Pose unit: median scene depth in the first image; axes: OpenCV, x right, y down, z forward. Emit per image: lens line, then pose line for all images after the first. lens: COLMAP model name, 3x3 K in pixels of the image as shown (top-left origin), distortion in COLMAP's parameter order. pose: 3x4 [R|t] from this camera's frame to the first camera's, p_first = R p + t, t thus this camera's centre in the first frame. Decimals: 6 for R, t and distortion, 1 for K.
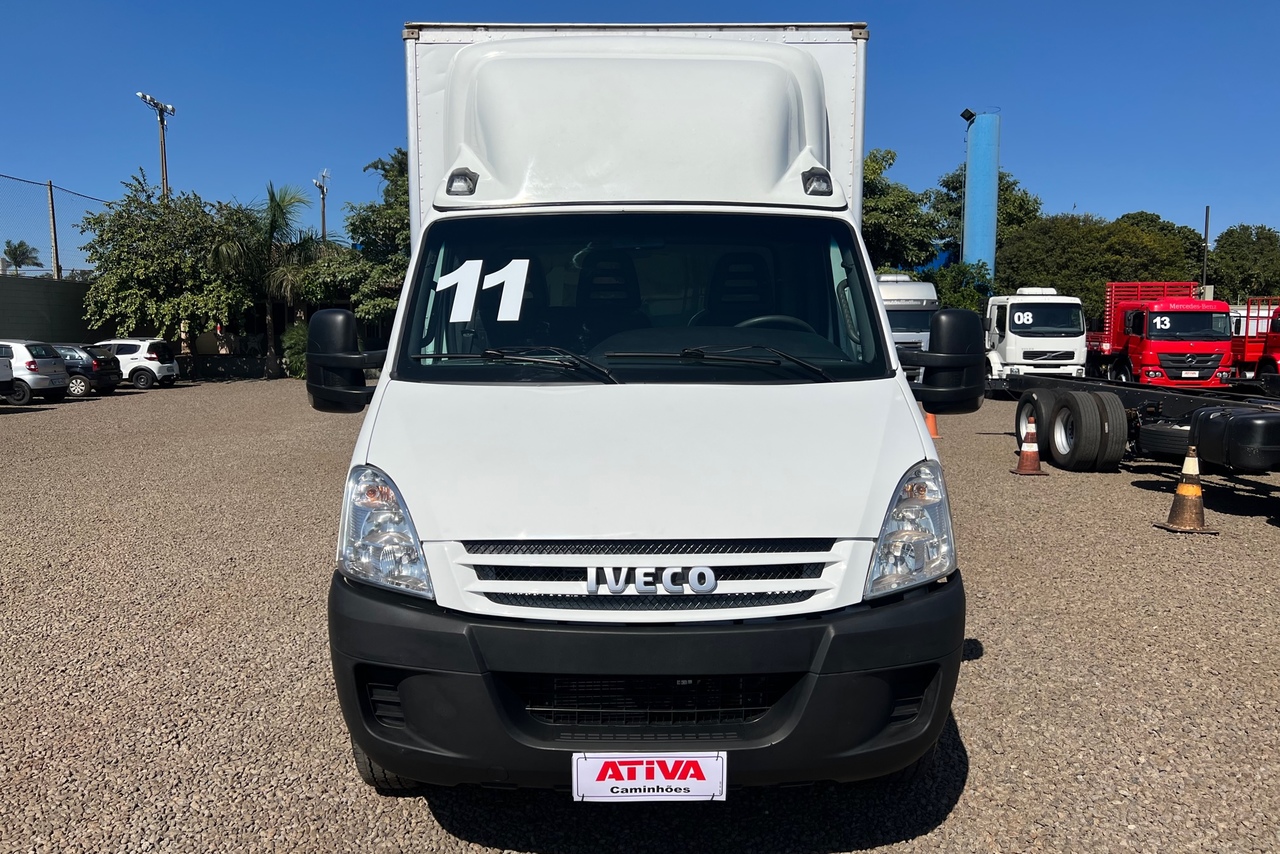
lens RADIAL K [[972.0, 0, 640.0], [0, 972.0, 427.0], [0, 0, 1]] dist [0.012689, -0.054624]
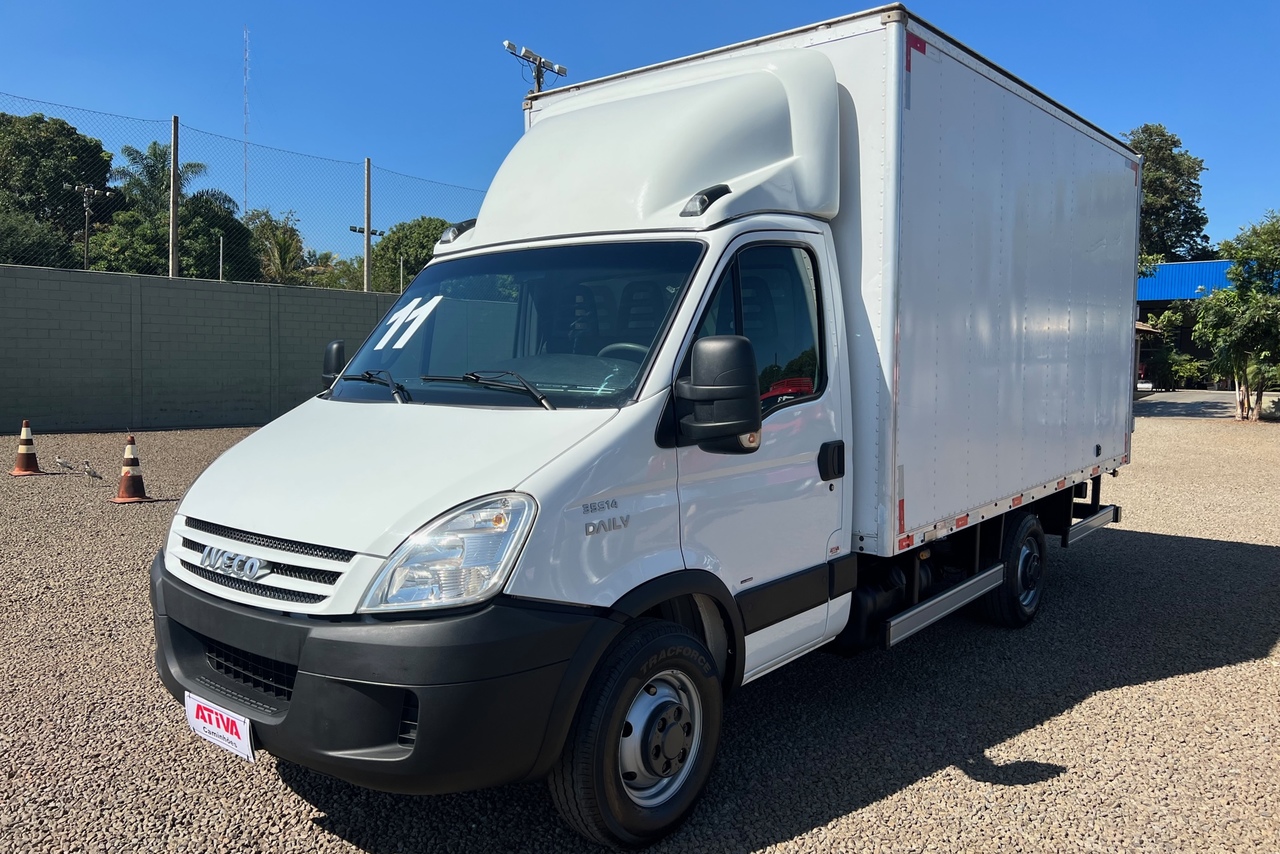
lens RADIAL K [[972.0, 0, 640.0], [0, 972.0, 427.0], [0, 0, 1]] dist [0.012689, -0.054624]
pose [[0.764446, 0.044022, -0.643183, 1.132194], [-0.064260, 0.997900, -0.008076, -0.033501], [0.641477, 0.047505, 0.765670, 0.381742]]
